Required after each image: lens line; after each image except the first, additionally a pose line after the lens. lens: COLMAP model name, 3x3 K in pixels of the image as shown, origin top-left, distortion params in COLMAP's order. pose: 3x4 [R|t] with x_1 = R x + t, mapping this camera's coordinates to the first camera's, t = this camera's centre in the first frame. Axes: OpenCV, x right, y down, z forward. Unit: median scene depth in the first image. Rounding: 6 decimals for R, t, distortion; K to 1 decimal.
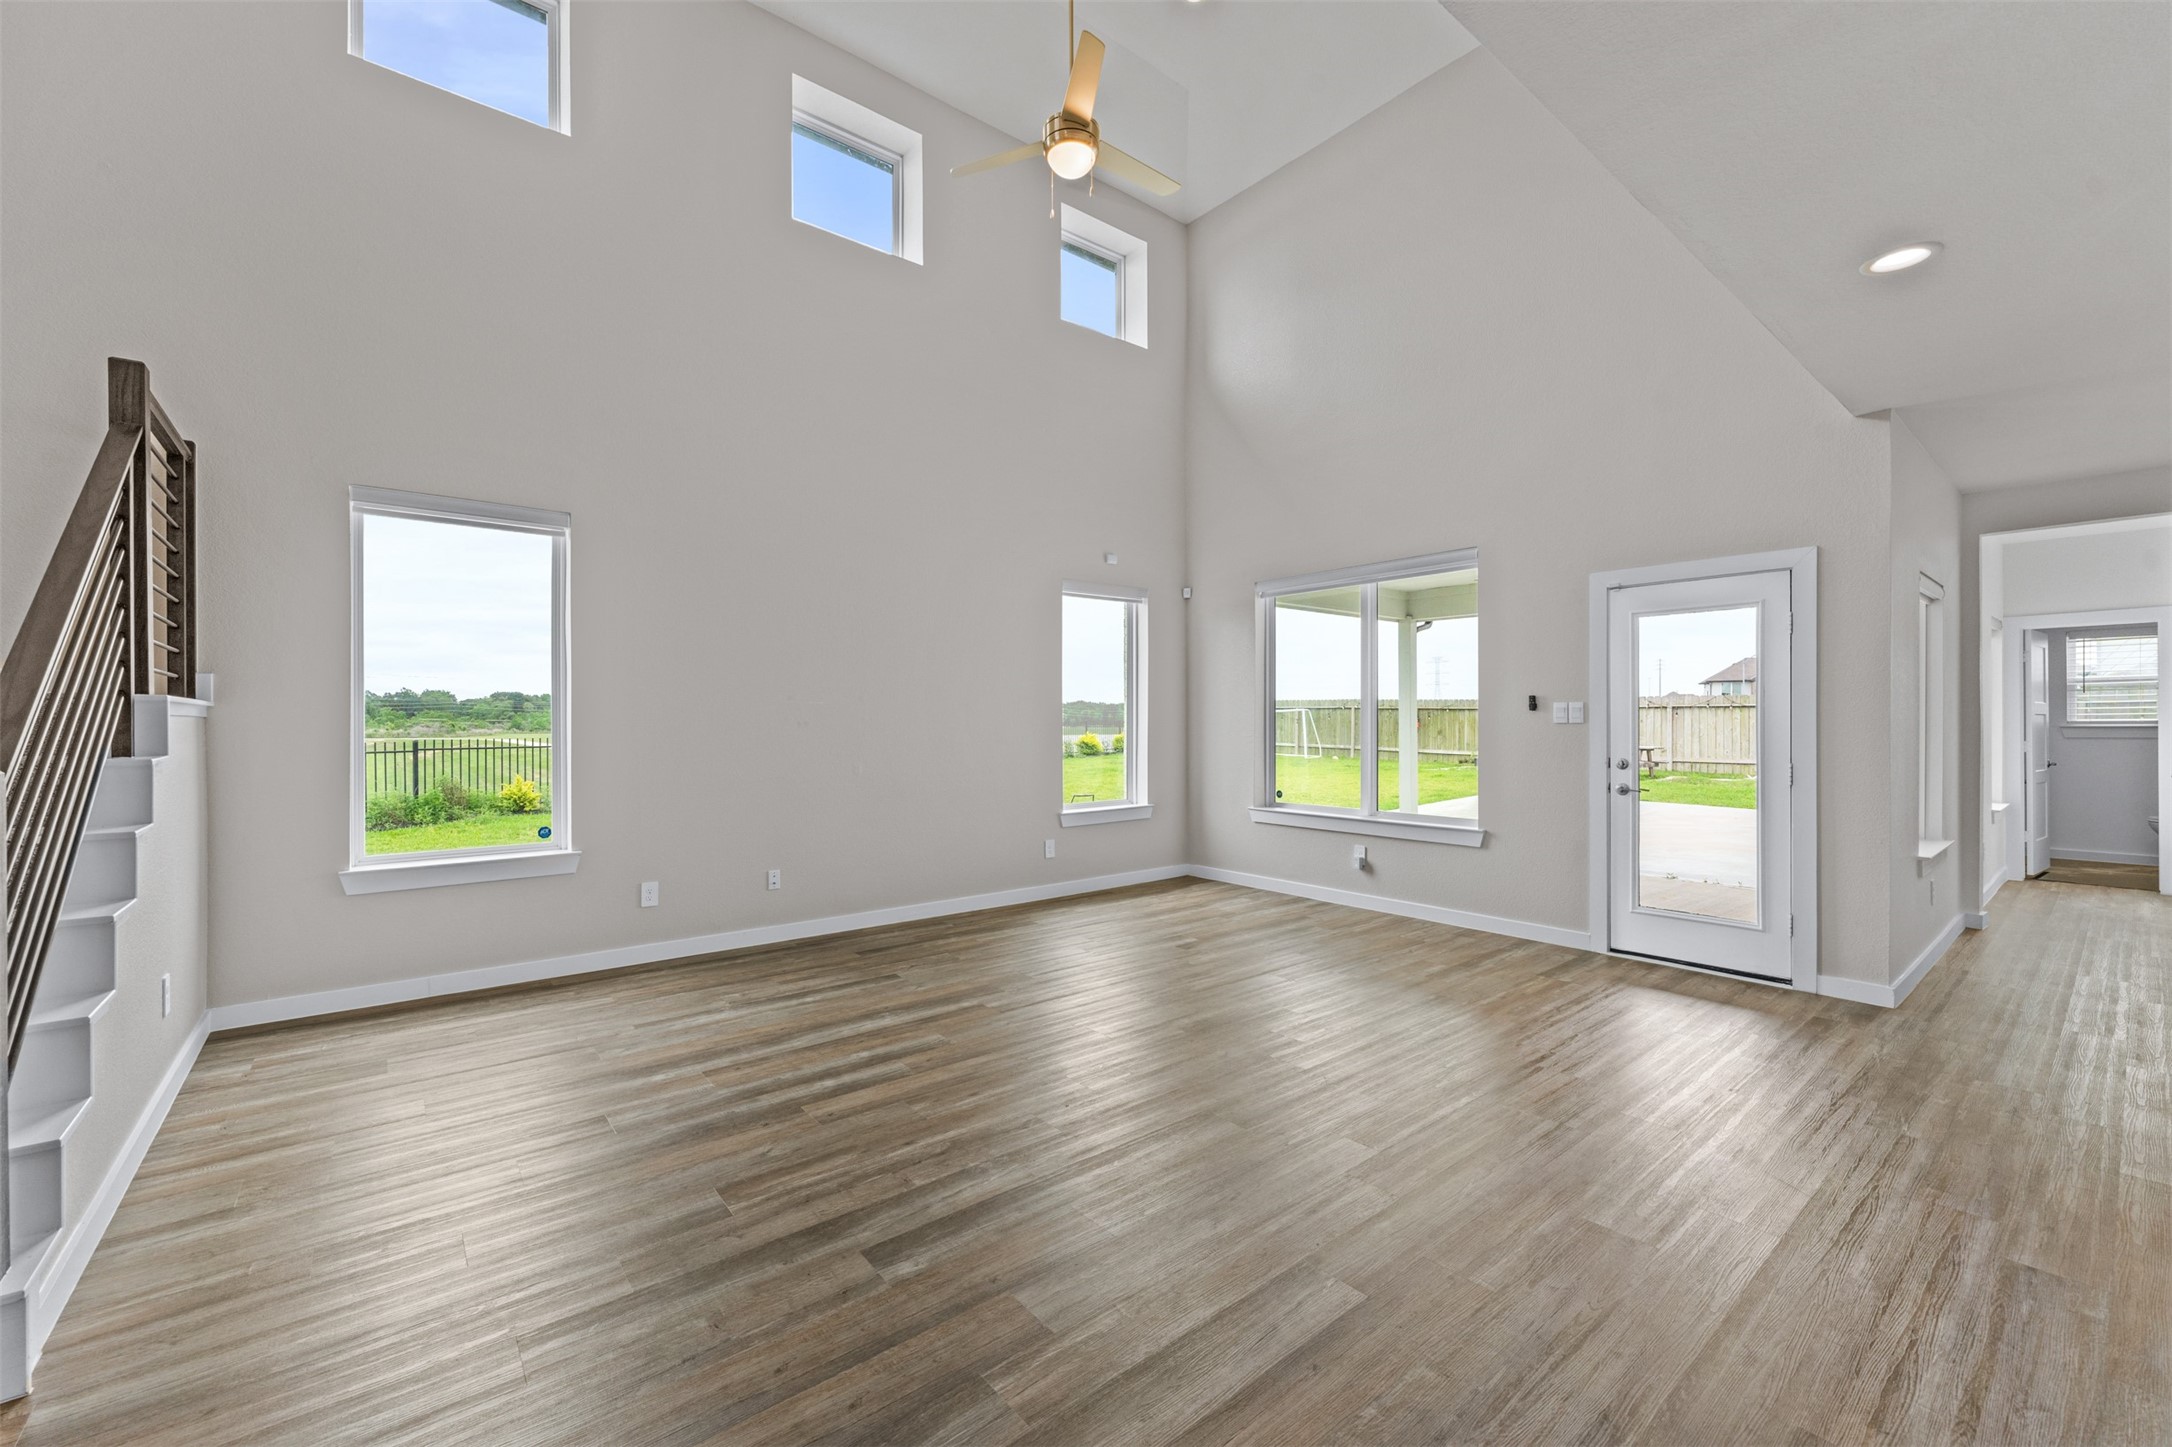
lens RADIAL K [[874.3, 0, 1086.0], [0, 874.3, 723.5], [0, 0, 1]] dist [-0.004060, 0.000095]
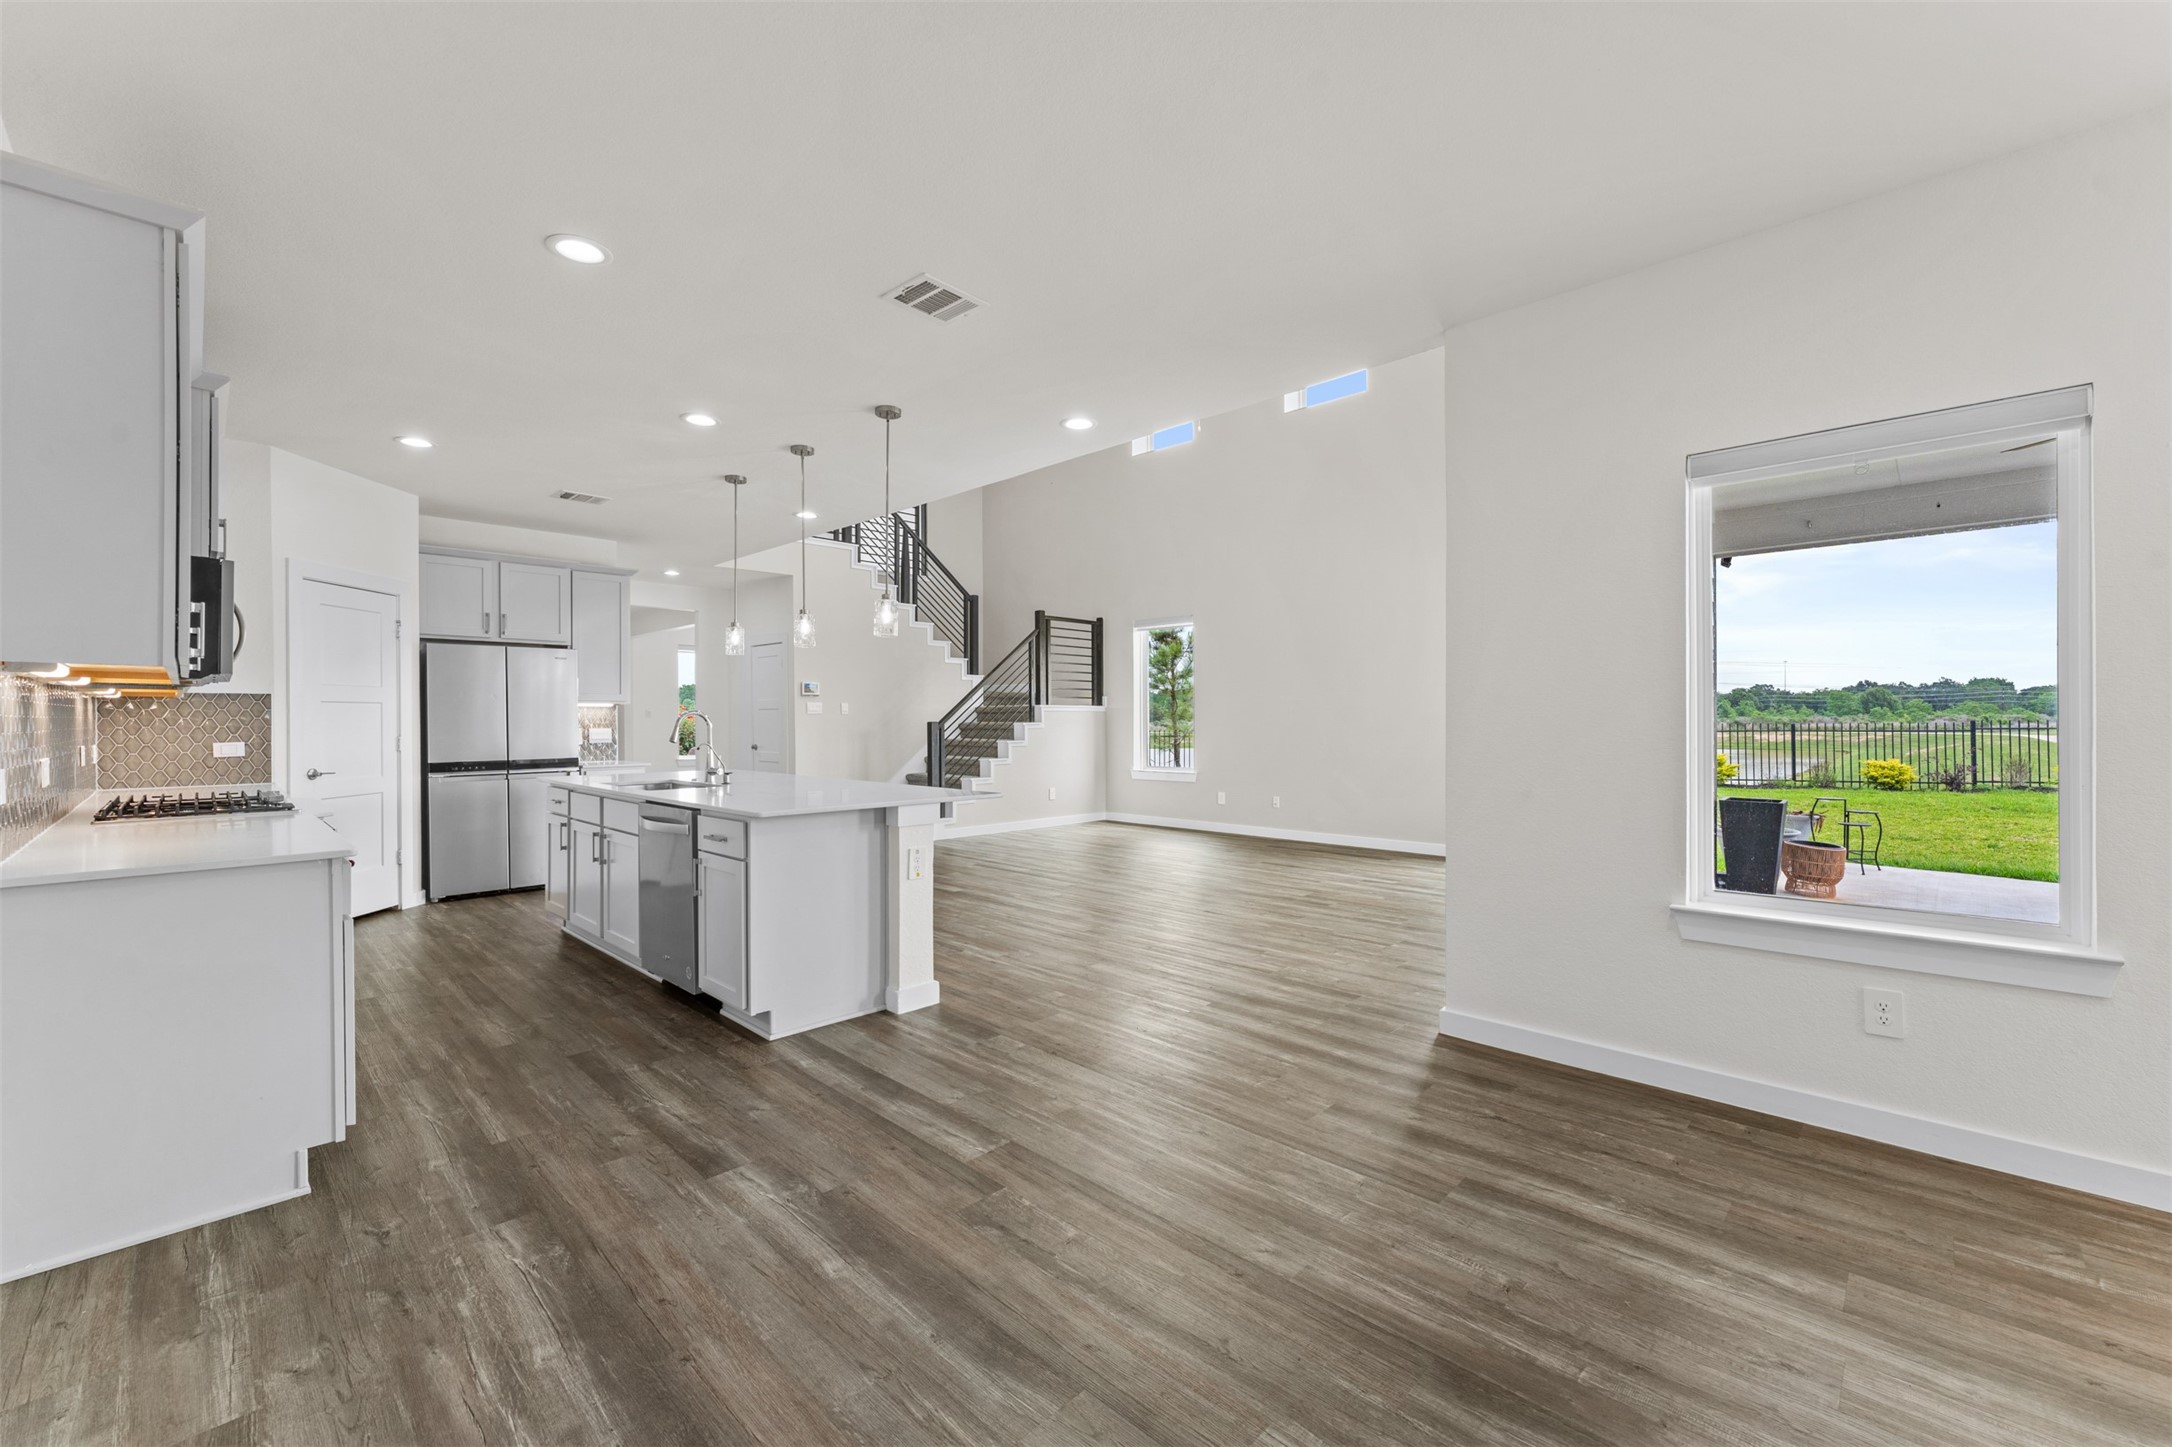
lens RADIAL K [[874.3, 0, 1086.0], [0, 874.3, 723.5], [0, 0, 1]] dist [-0.004060, 0.000095]
pose [[0.114316, 0.004375, -0.993435, 1.552810], [0.003006, 0.999984, 0.004750, 0.015236], [0.993440, -0.003530, 0.114301, 0.503271]]
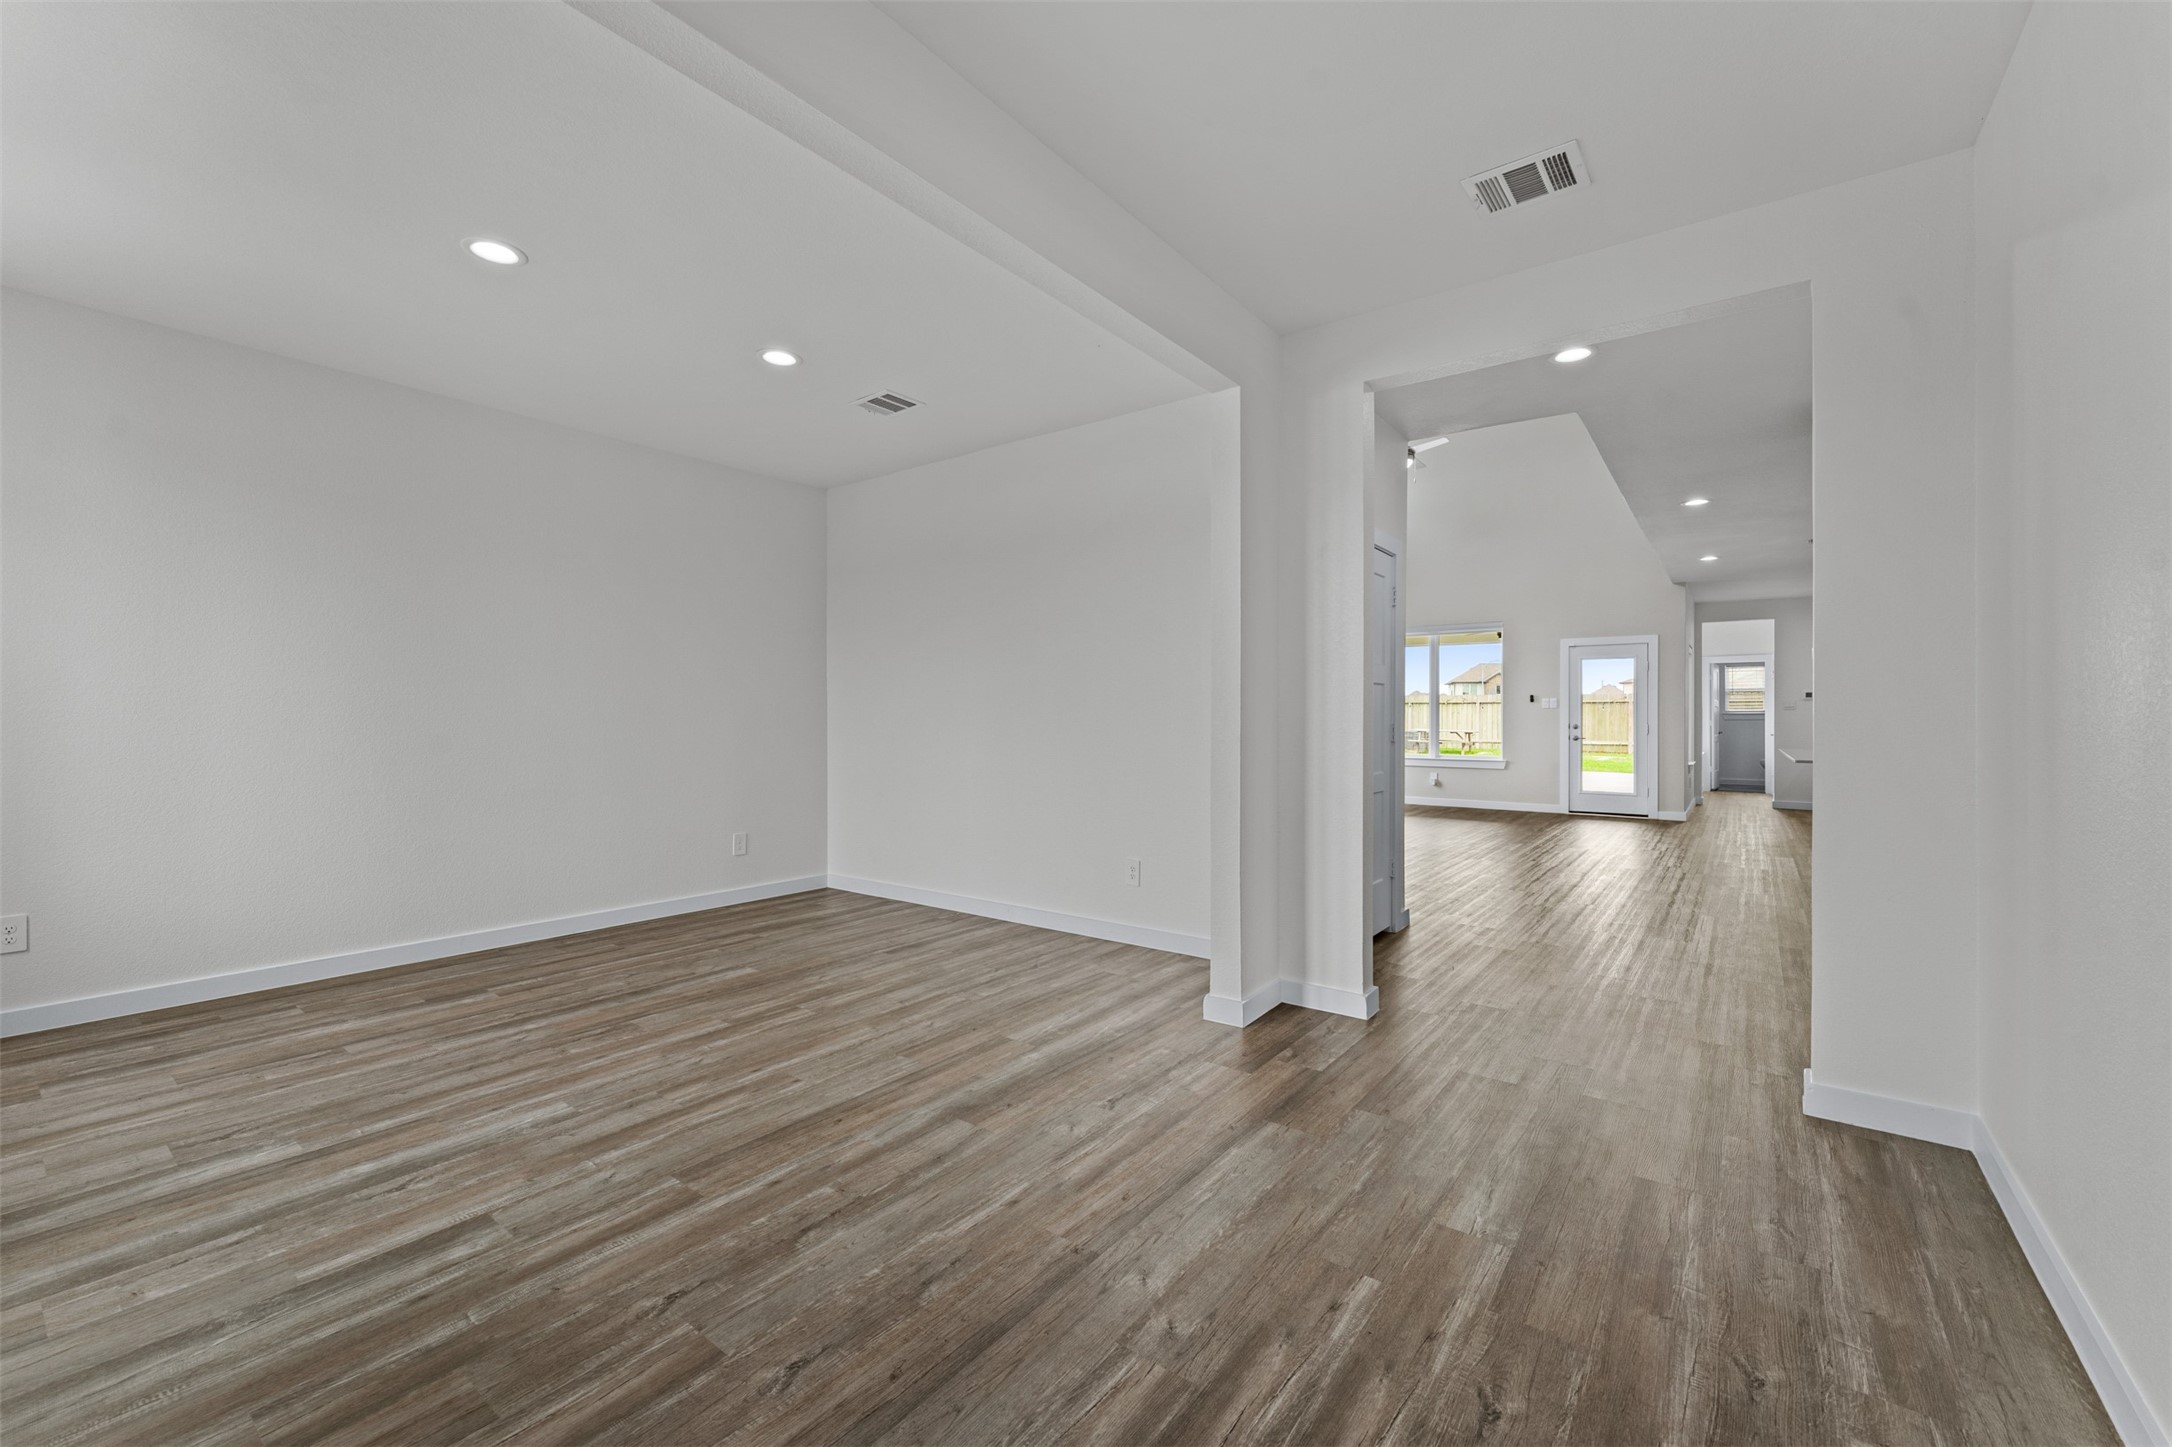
lens RADIAL K [[891.8, 0, 1087.6], [0, 891.8, 716.1], [0, 0, 1]] dist [0.003532, 0.000196]
pose [[0.969108, 0.002978, 0.246617, -1.239241], [-0.002361, 0.999993, -0.002798, 0.031821], [-0.246624, 0.002130, 0.969109, -0.961793]]
